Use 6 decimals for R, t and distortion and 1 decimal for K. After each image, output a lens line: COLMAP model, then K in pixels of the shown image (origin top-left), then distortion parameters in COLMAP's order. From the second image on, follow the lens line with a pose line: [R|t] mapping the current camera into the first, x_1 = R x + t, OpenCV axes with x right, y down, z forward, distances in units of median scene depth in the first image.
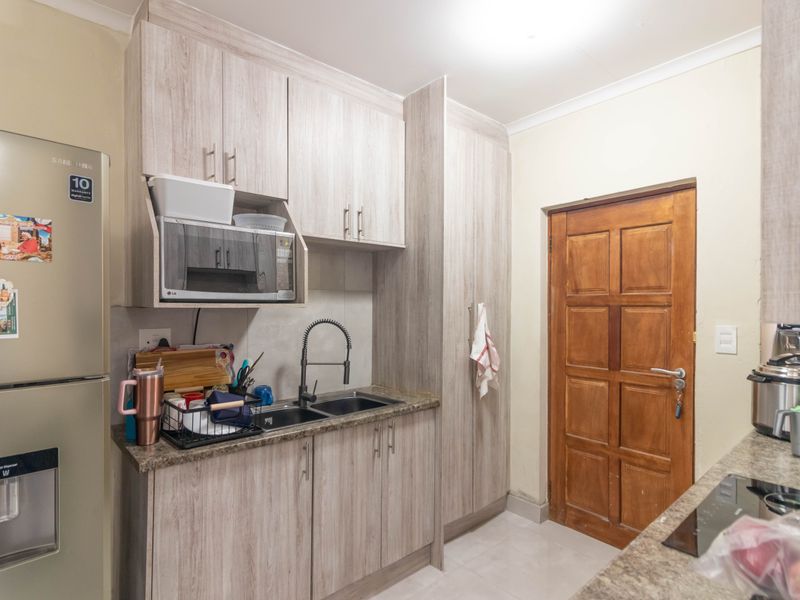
lens RADIAL K [[431.5, 0, 397.4], [0, 431.5, 307.2], [0, 0, 1]] dist [-0.002531, -0.000786]
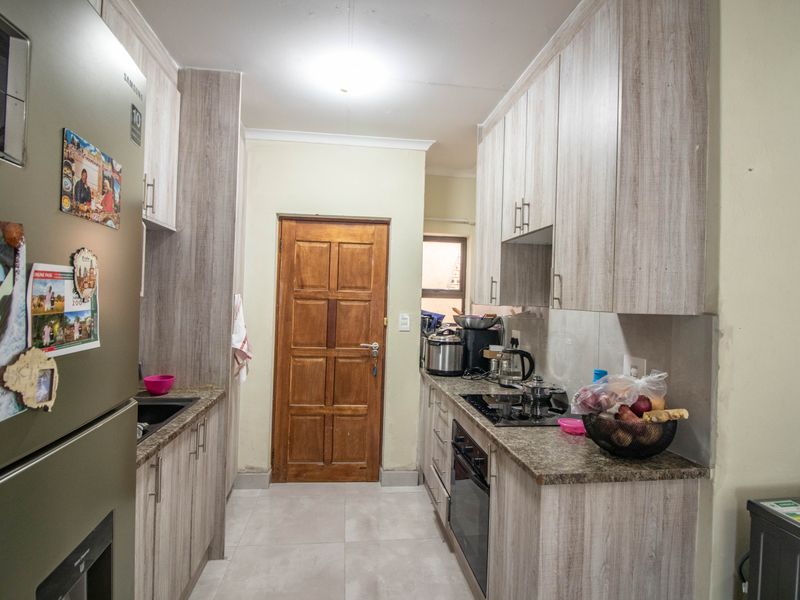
lens RADIAL K [[414.5, 0, 400.9], [0, 414.5, 297.1], [0, 0, 1]] dist [-0.001563, 0.000241]
pose [[0.557089, 0.022977, 0.830135, -0.461858], [-0.025327, 0.999622, -0.010672, -0.002090], [-0.830067, -0.015079, 0.557460, 0.121087]]
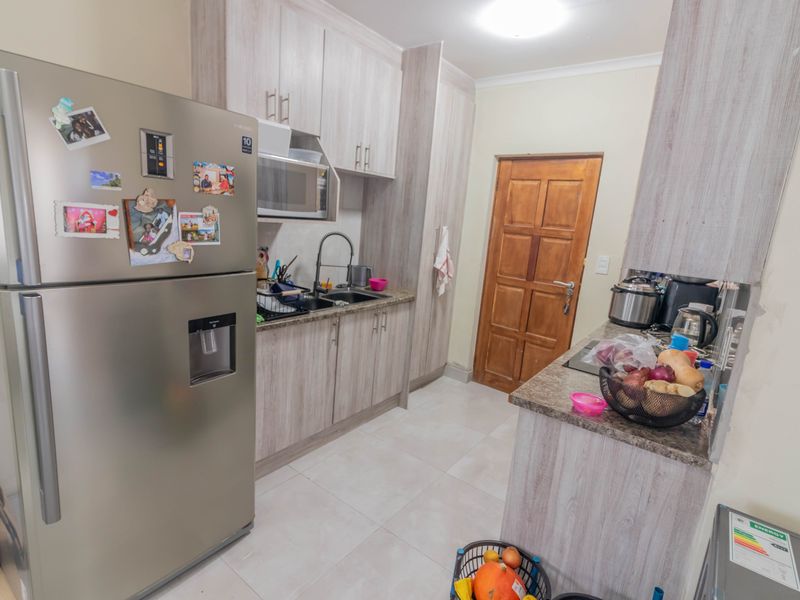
lens RADIAL K [[414.5, 0, 400.9], [0, 414.5, 297.1], [0, 0, 1]] dist [-0.001563, 0.000241]
pose [[0.976155, 0.038717, 0.213594, -0.221918], [-0.081330, 0.977525, 0.194498, -0.036618], [-0.201263, -0.207232, 0.957365, -0.260976]]
